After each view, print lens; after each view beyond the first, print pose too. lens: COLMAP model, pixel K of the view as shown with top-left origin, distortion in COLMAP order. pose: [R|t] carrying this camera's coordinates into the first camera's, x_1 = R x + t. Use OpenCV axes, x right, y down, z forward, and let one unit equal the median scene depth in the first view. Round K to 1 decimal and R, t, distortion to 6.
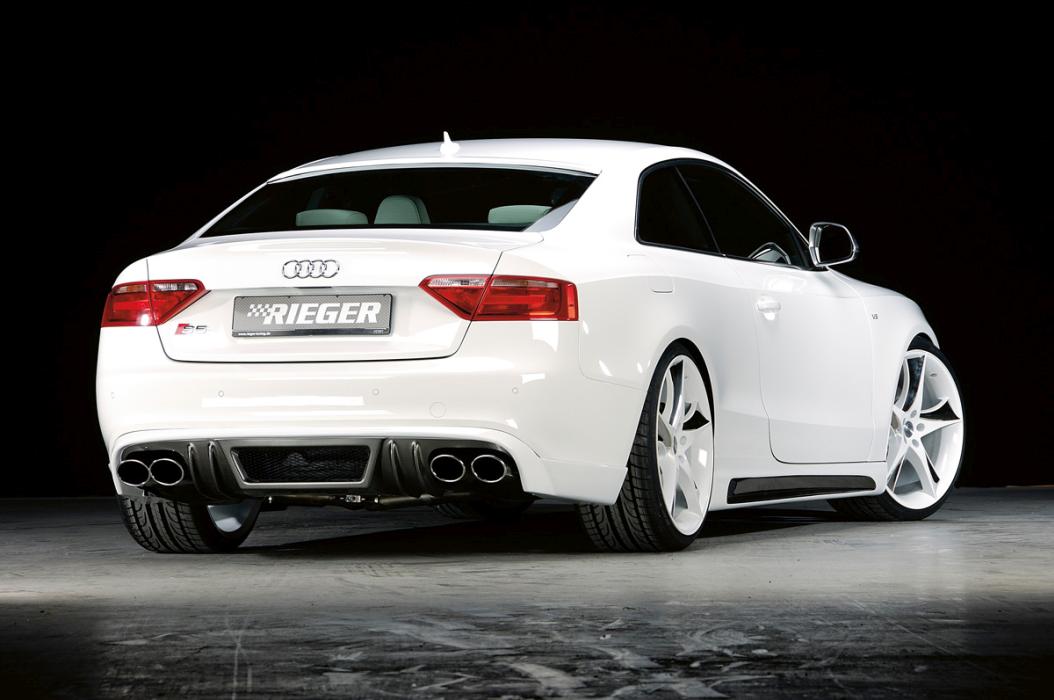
lens RADIAL K [[5844.5, 0, 535.5], [0, 5844.5, 355.8], [0, 0, 1]] dist [2.391142, 0.000000]
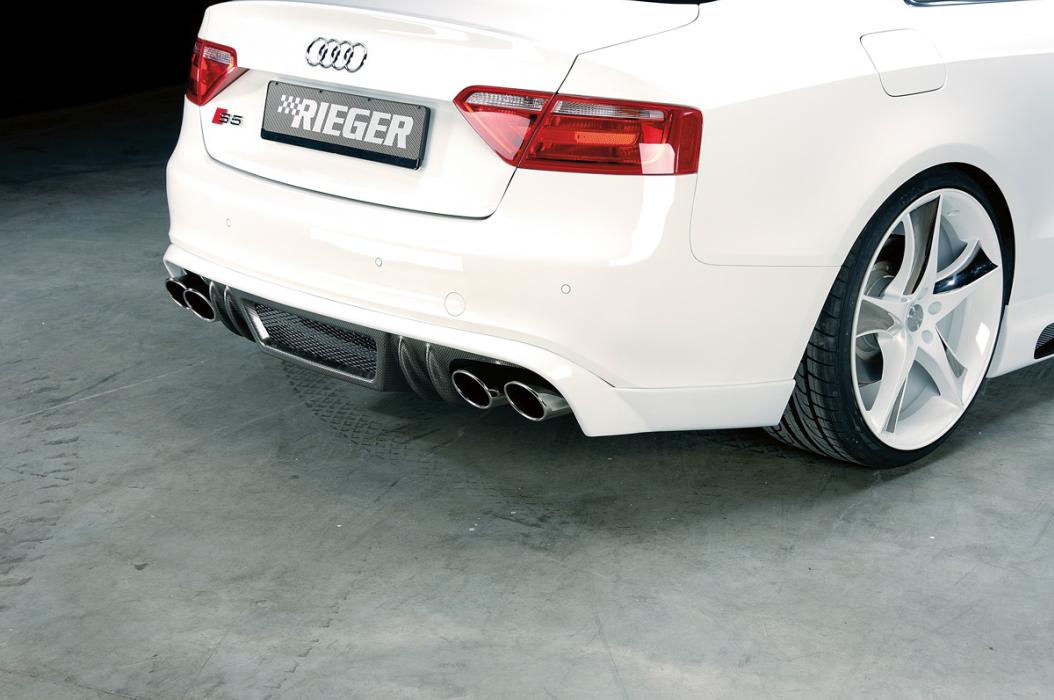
lens RADIAL K [[1787.2, 0, 520.6], [0, 1787.2, 369.7], [0, 0, 1]] dist [0.287900, 0.000000]
pose [[0.908766, 0.135259, -0.394778, 0.067571], [-0.014716, 0.955814, 0.293605, -0.041185], [0.417047, -0.261008, 0.870601, 0.810401]]
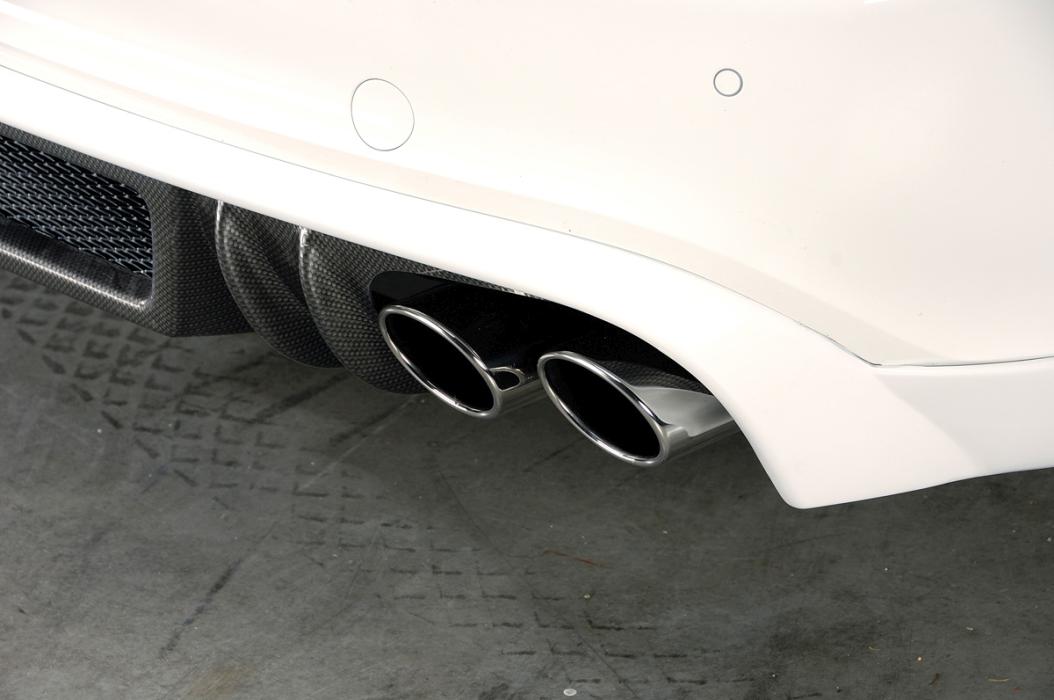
lens RADIAL K [[3760.4, 0, 521.5], [0, 3760.4, 347.5], [0, 0, 1]] dist [0.996496, 0.000000]
pose [[0.905154, 0.178714, -0.385691, 0.040779], [0.004236, 0.903492, 0.428584, -0.040514], [0.425062, -0.389569, 0.817042, 0.868411]]
